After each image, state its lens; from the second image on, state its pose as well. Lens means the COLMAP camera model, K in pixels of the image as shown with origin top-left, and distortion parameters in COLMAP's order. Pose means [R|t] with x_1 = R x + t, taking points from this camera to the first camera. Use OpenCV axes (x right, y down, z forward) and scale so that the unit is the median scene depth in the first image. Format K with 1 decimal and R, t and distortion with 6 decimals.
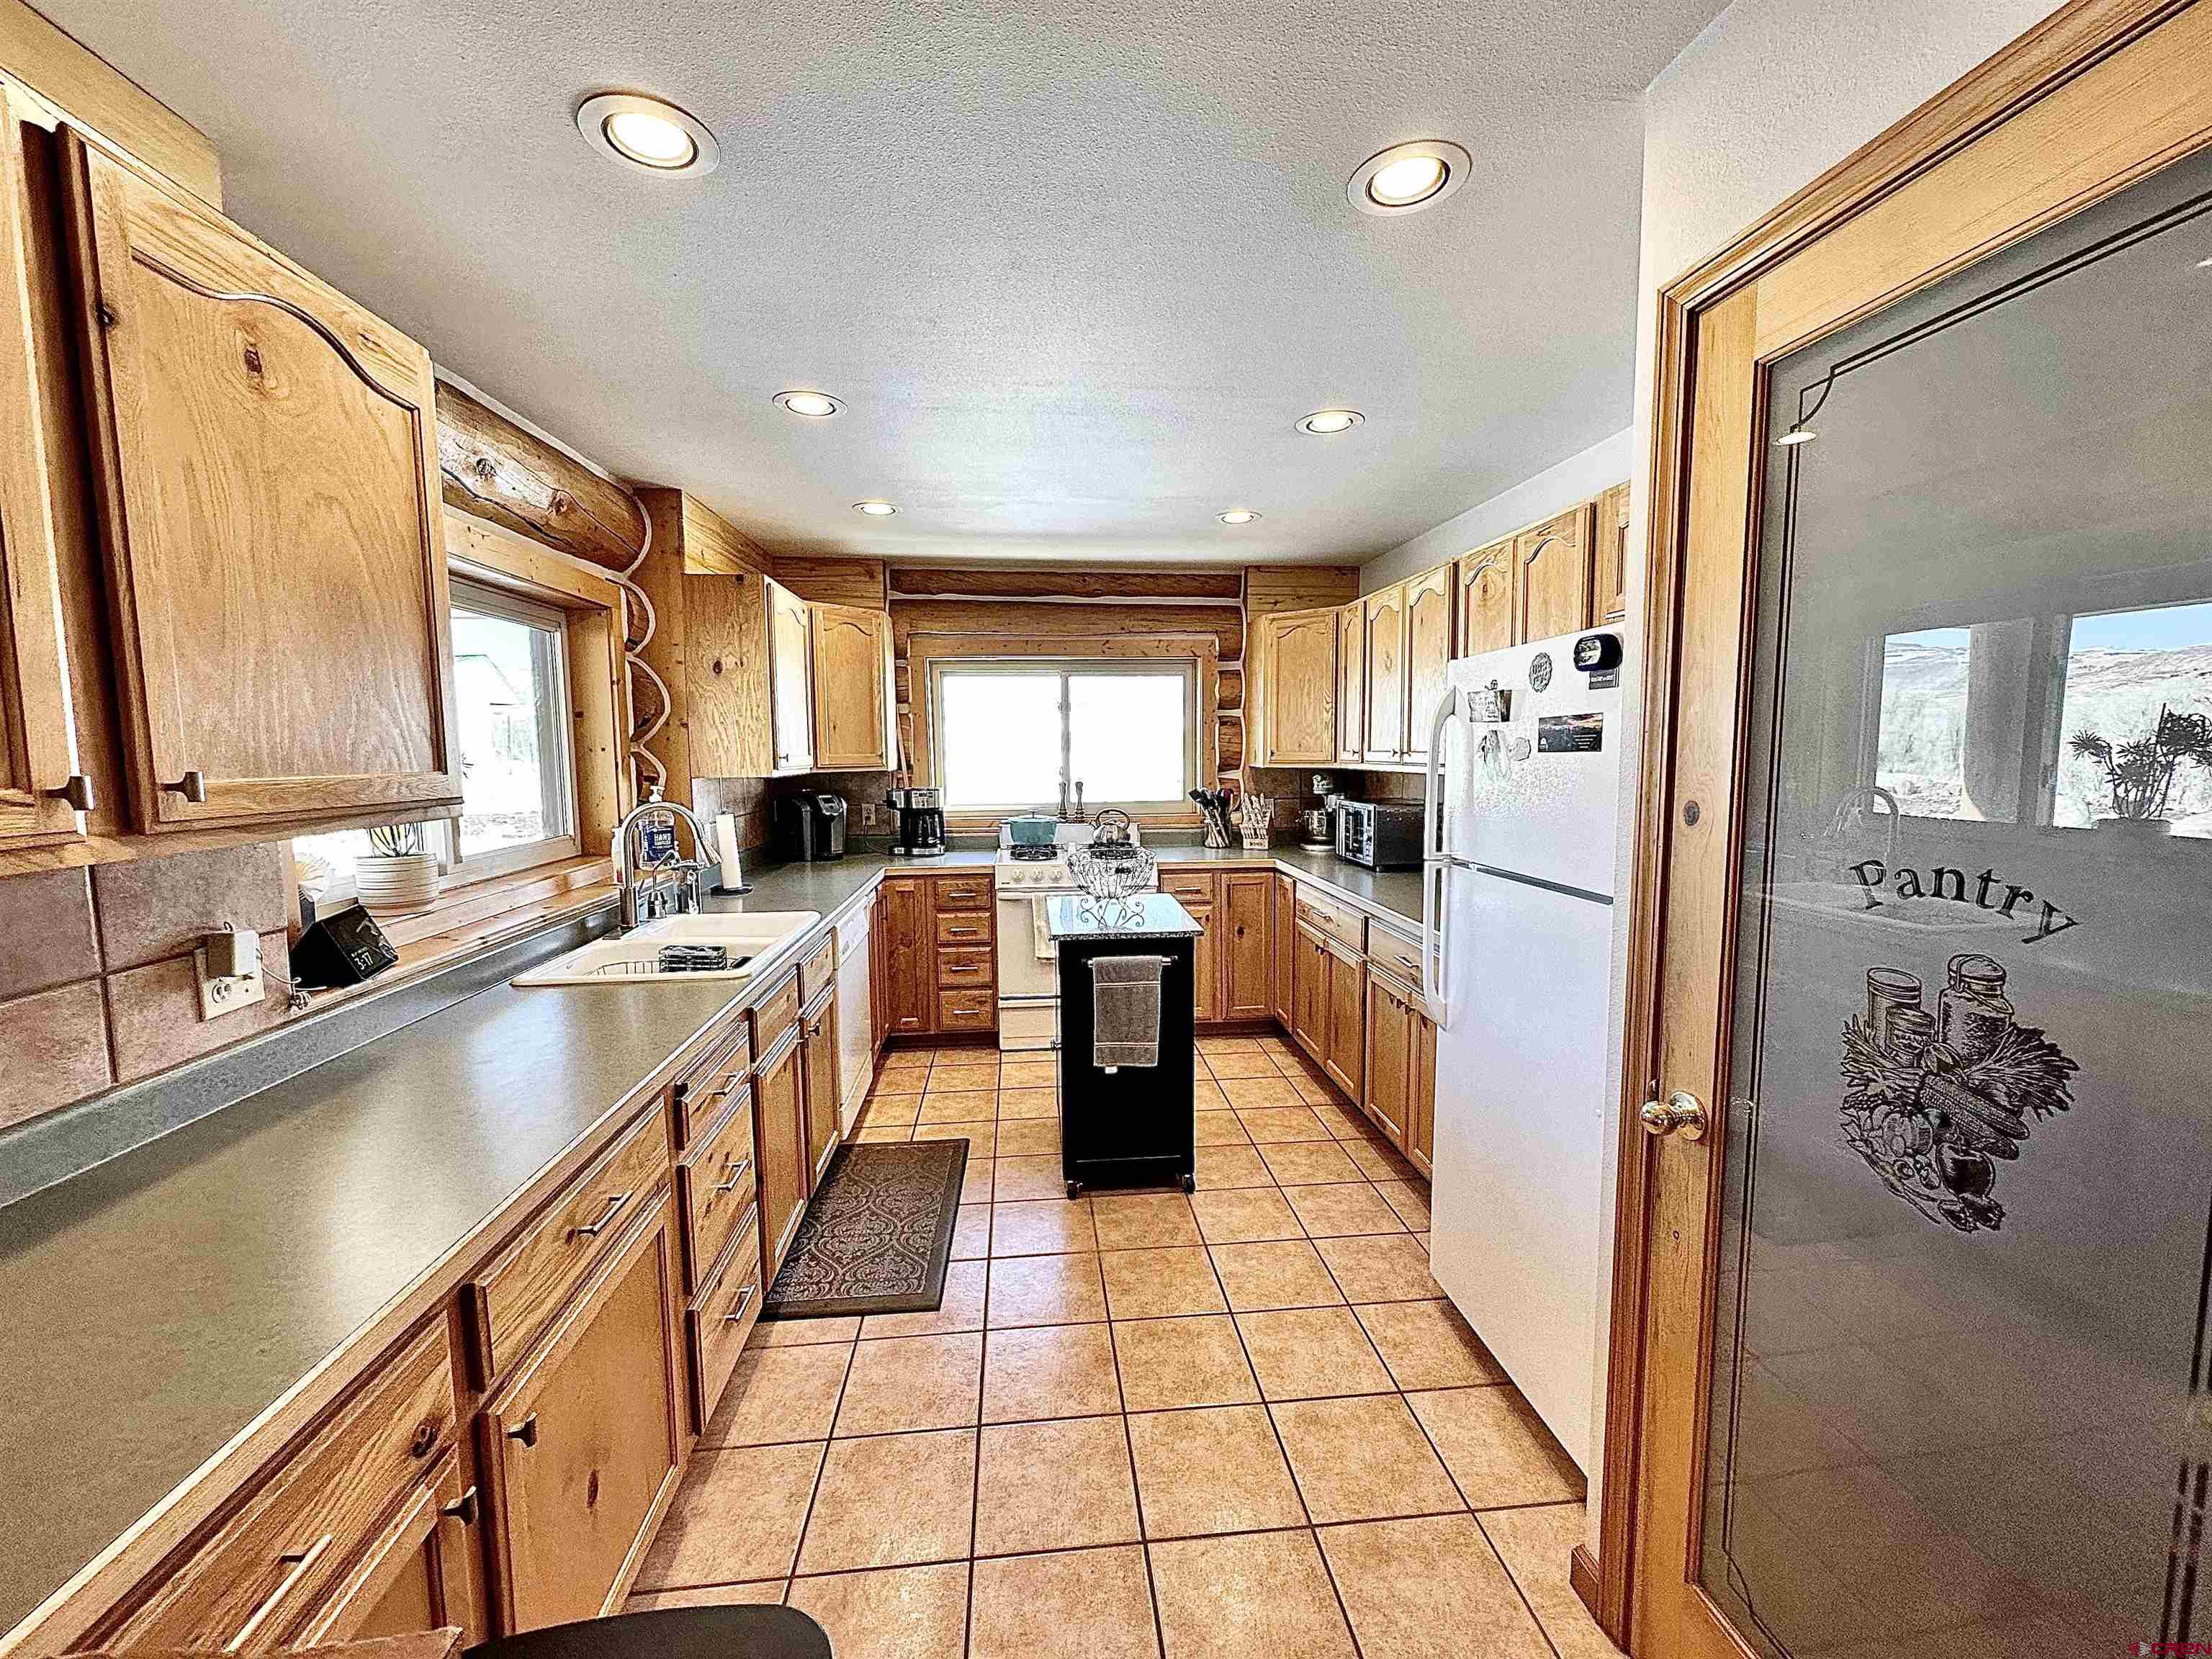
lens RADIAL K [[878.2, 0, 1104.0], [0, 878.2, 824.3], [0, 0, 1]] dist [-0.005593, 0.001231]
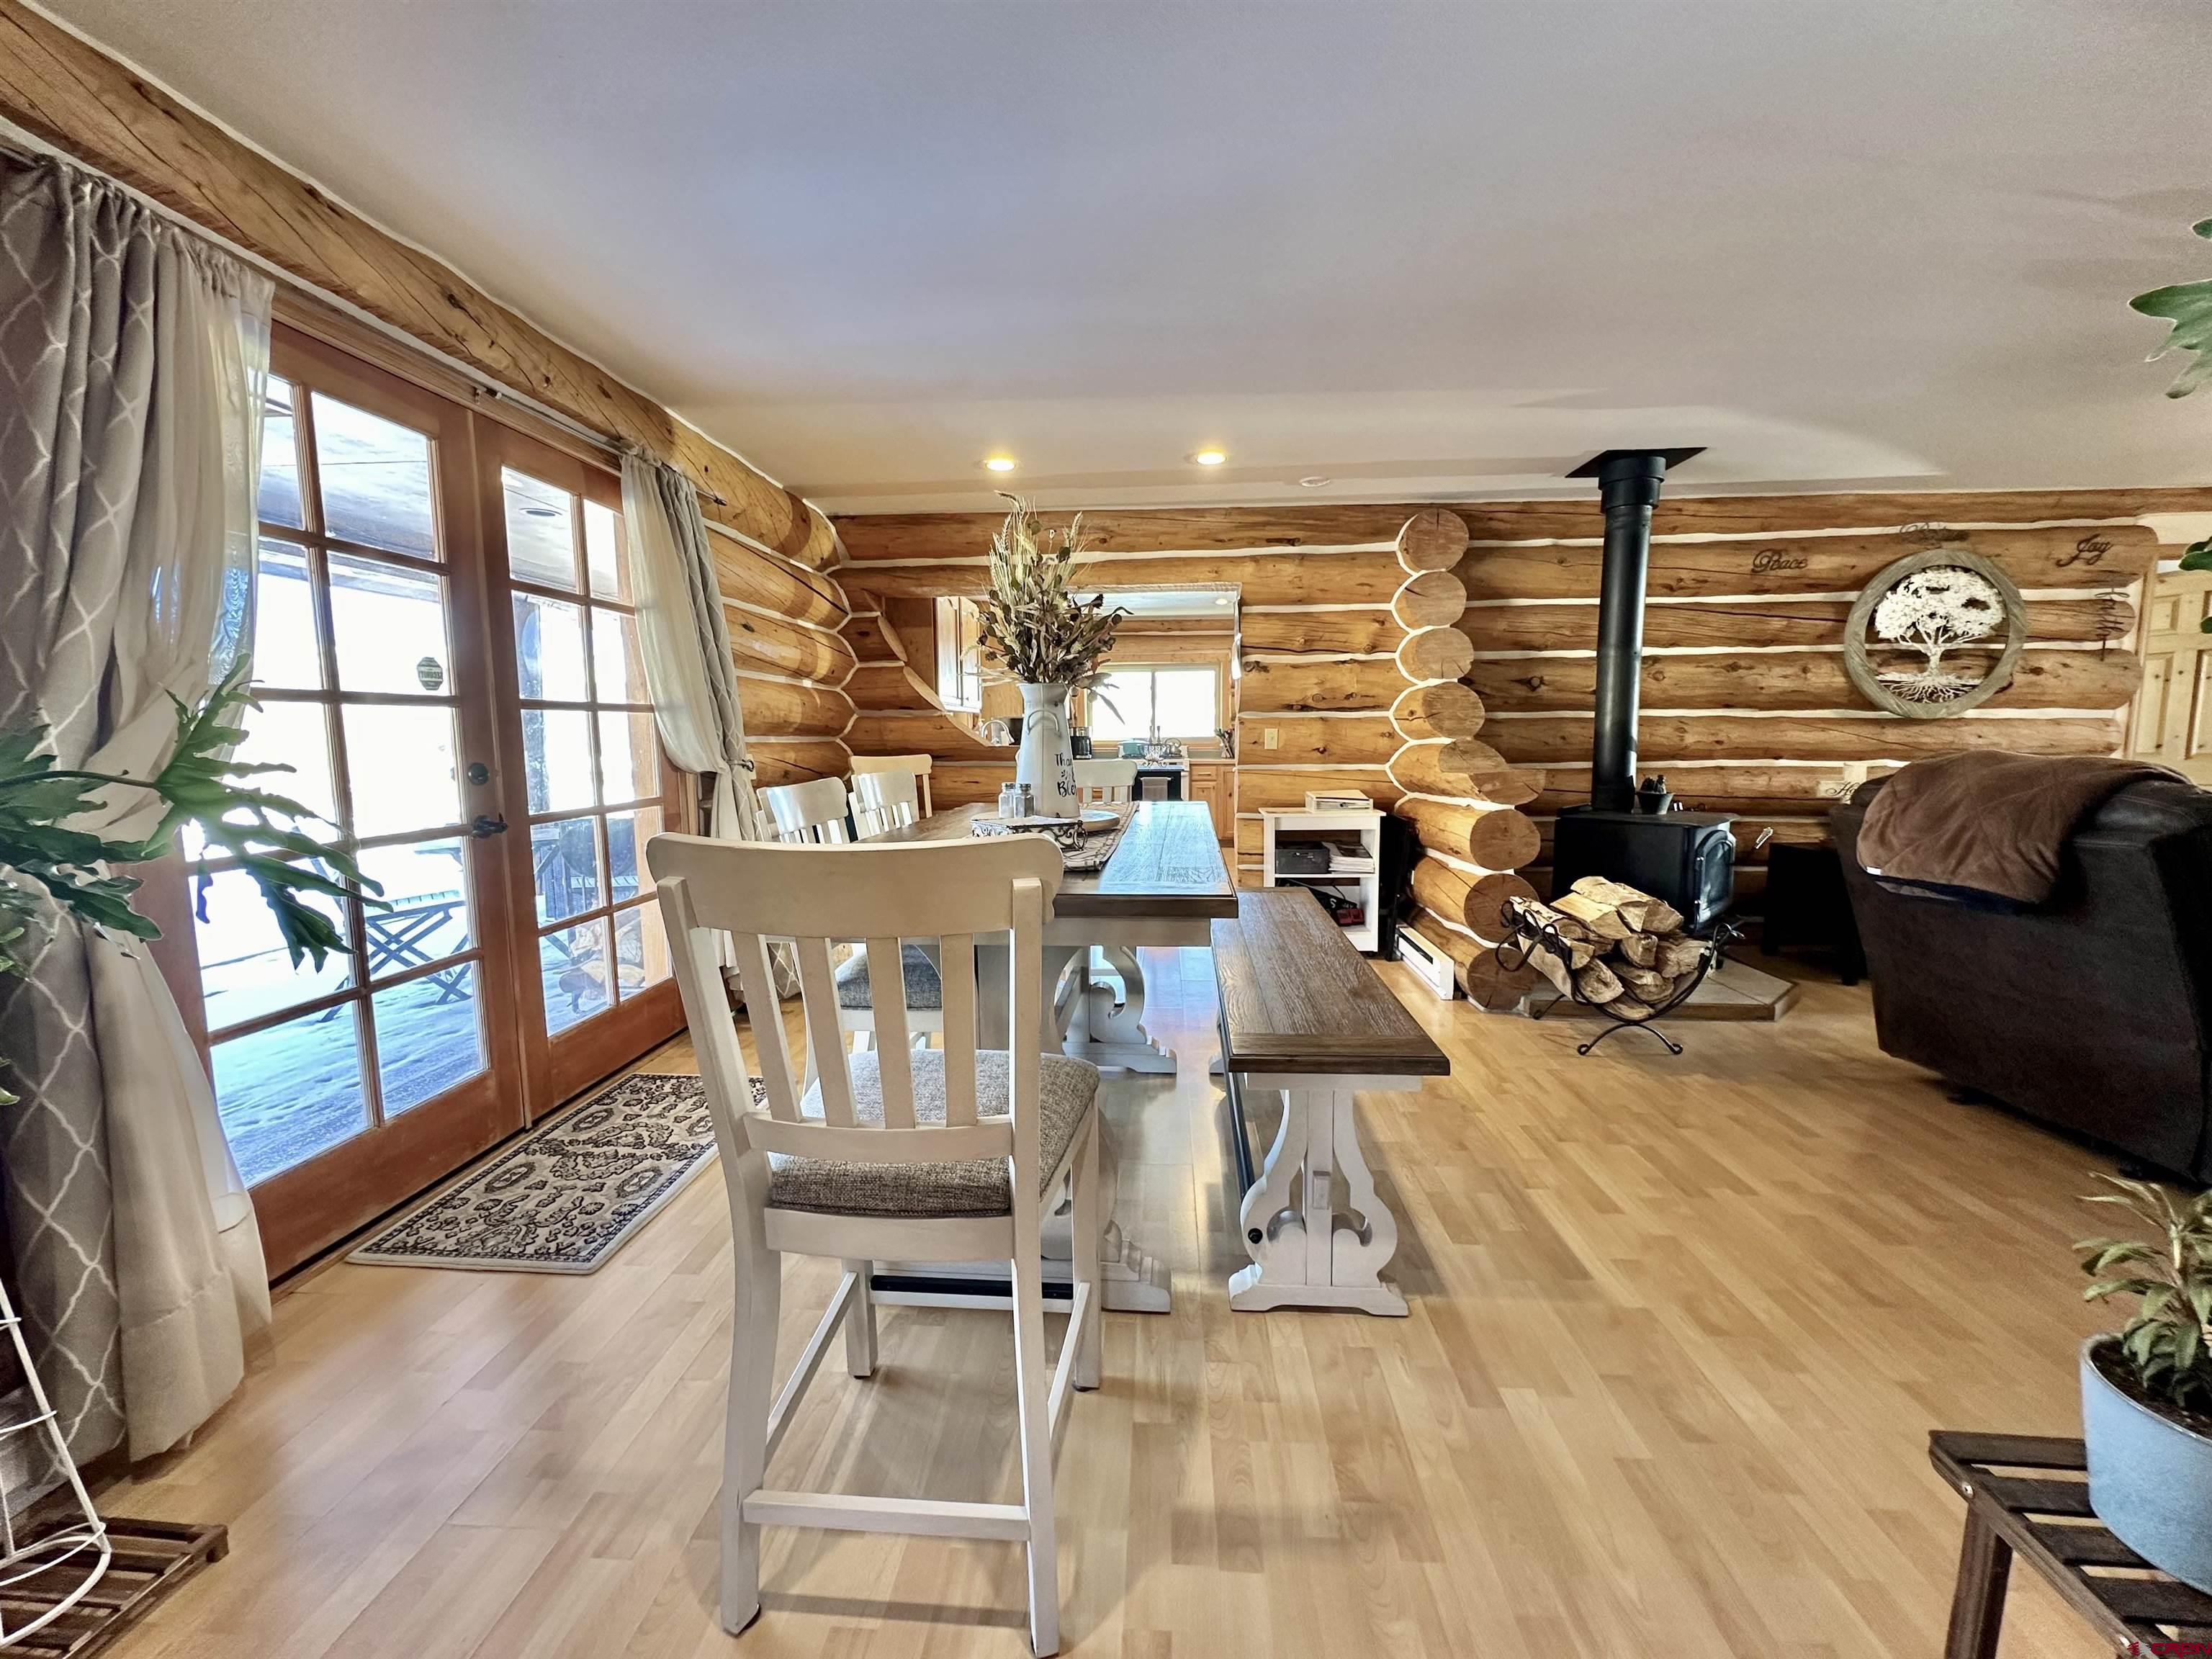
lens RADIAL K [[878.2, 0, 1113.6], [0, 878.2, 832.7], [0, 0, 1]] dist [-0.005593, 0.001231]
pose [[0.986613, 0.019297, -0.161935, 0.233951], [-0.015403, 0.999562, 0.025273, 0.172259], [0.162352, -0.022440, 0.986478, -1.162465]]
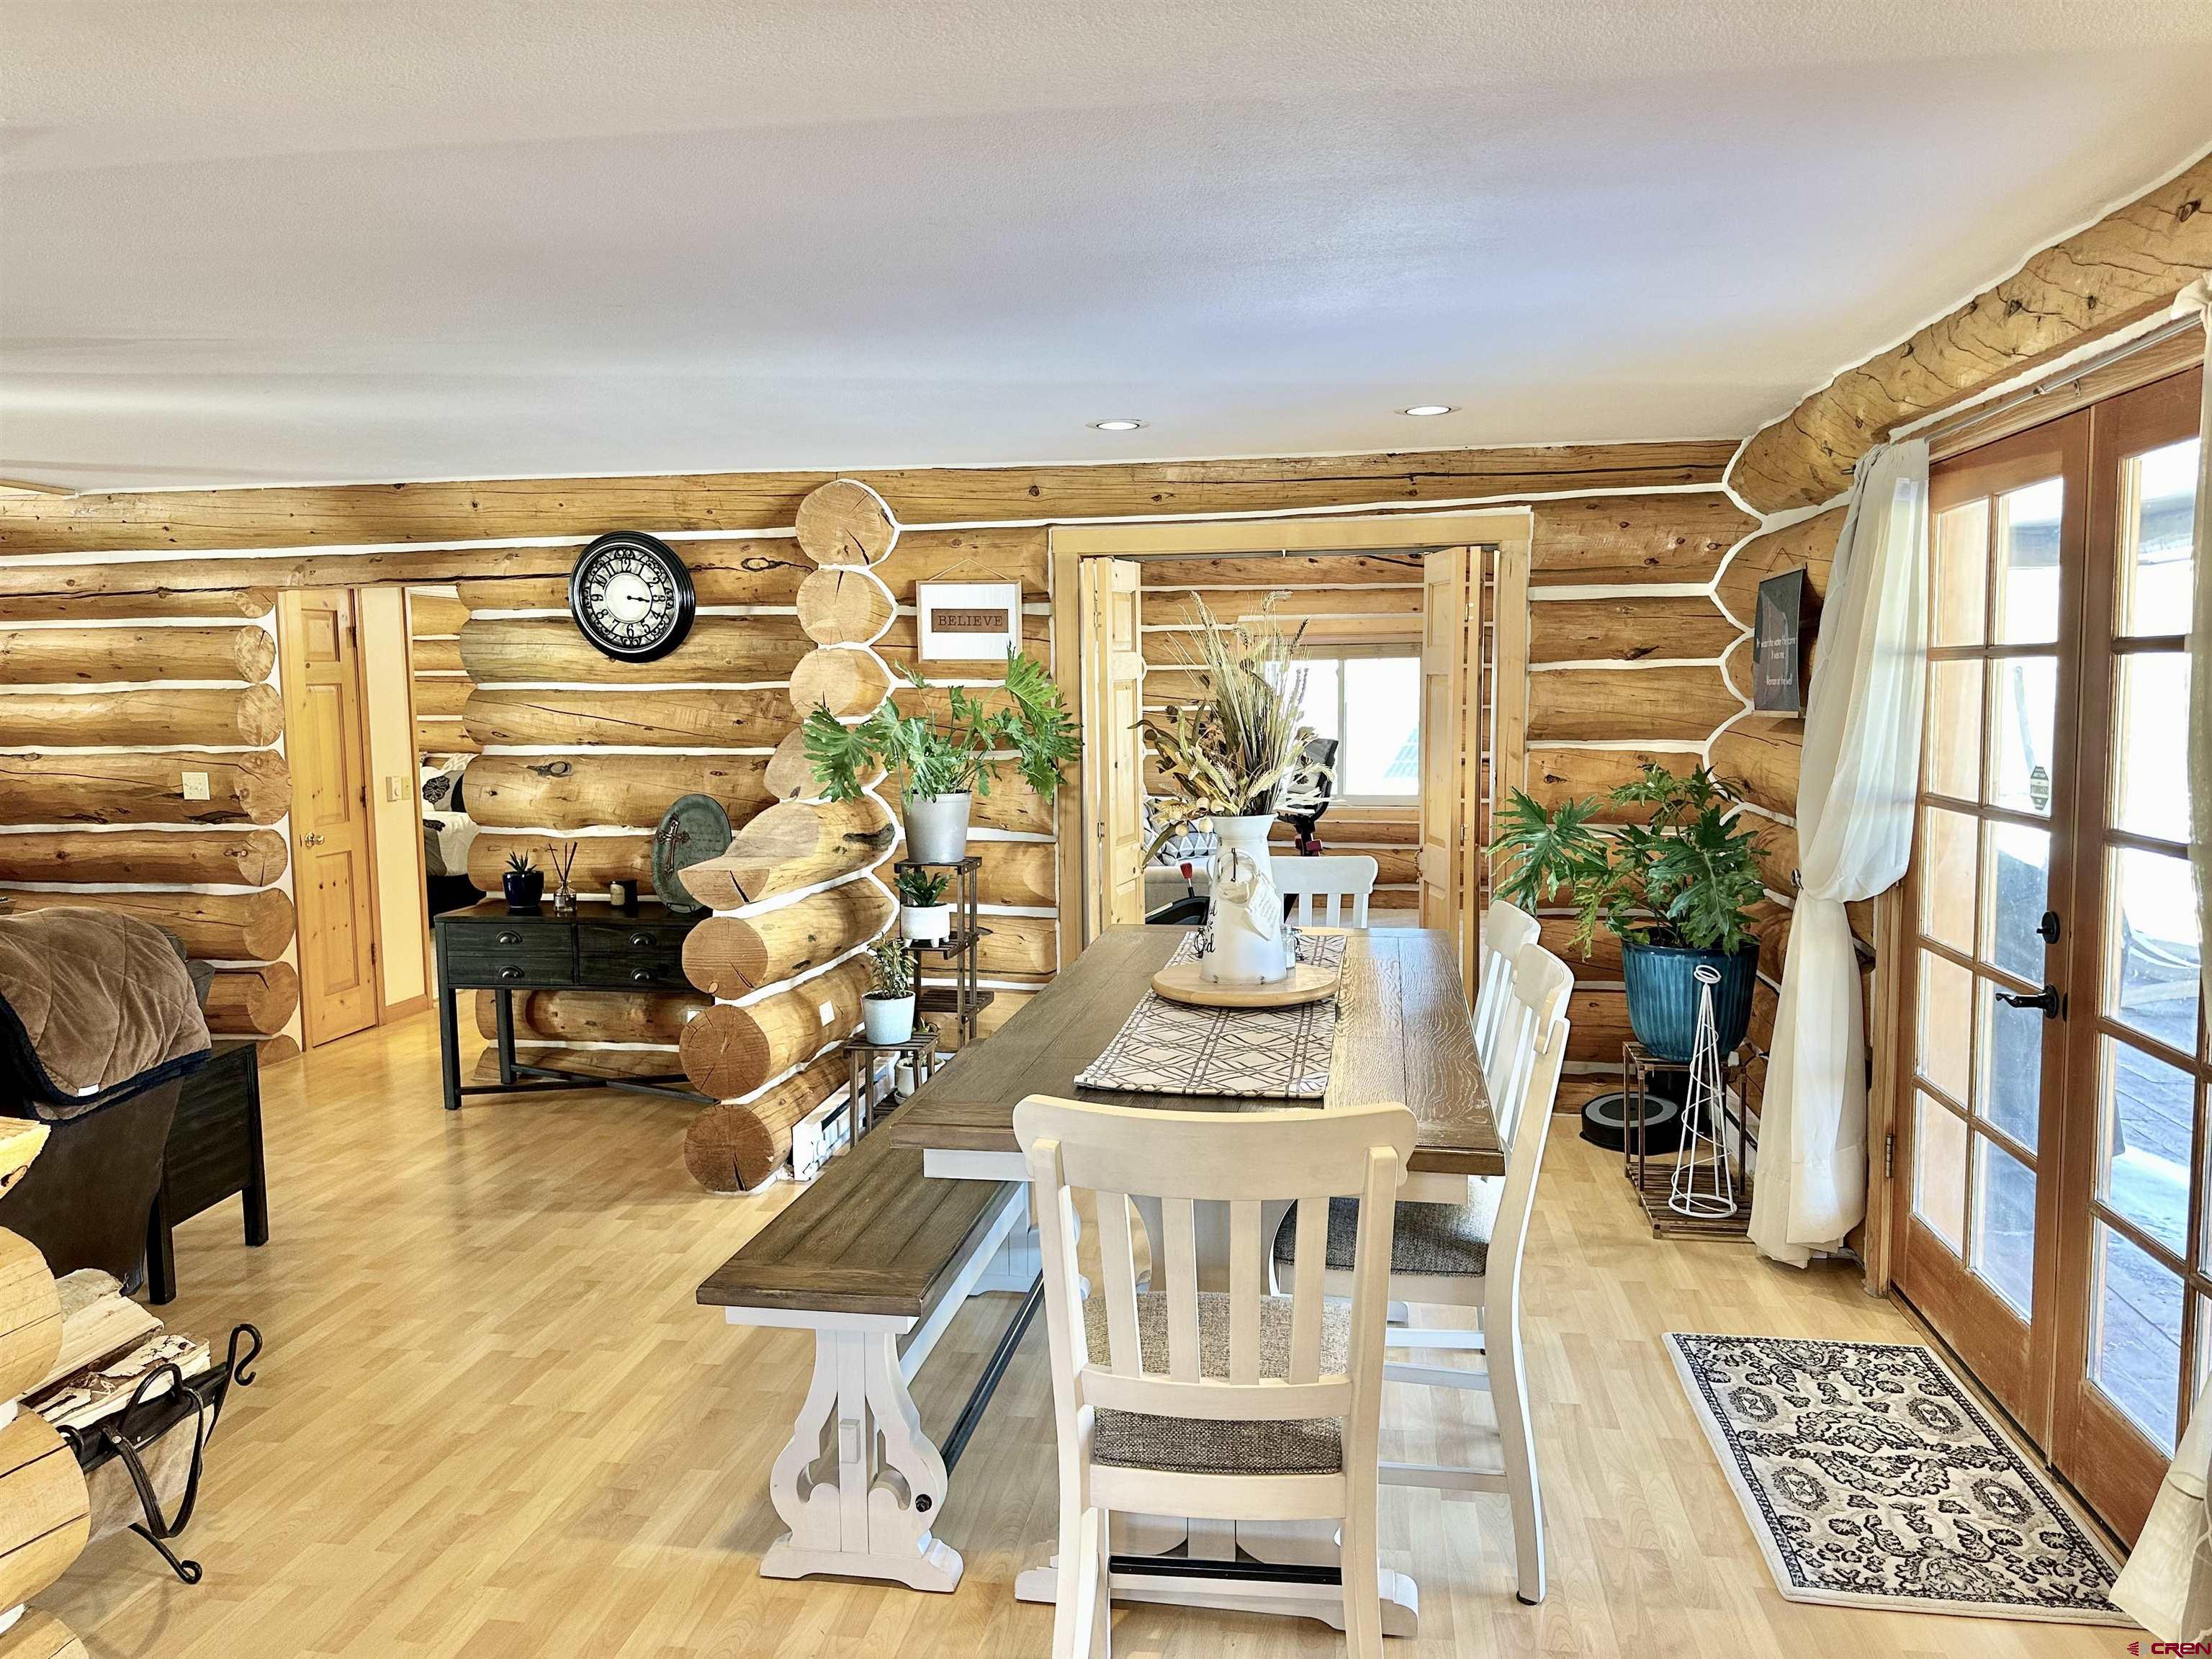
lens RADIAL K [[1542.4, 0, 1140.5], [0, 1542.4, 813.0], [0, 0, 1]] dist [0.069969, -0.092144]
pose [[-0.971342, 0.001085, 0.237685, -0.044303], [0.042971, 0.984314, 0.171114, -0.048852], [-0.233771, 0.176423, -0.956152, 0.175860]]
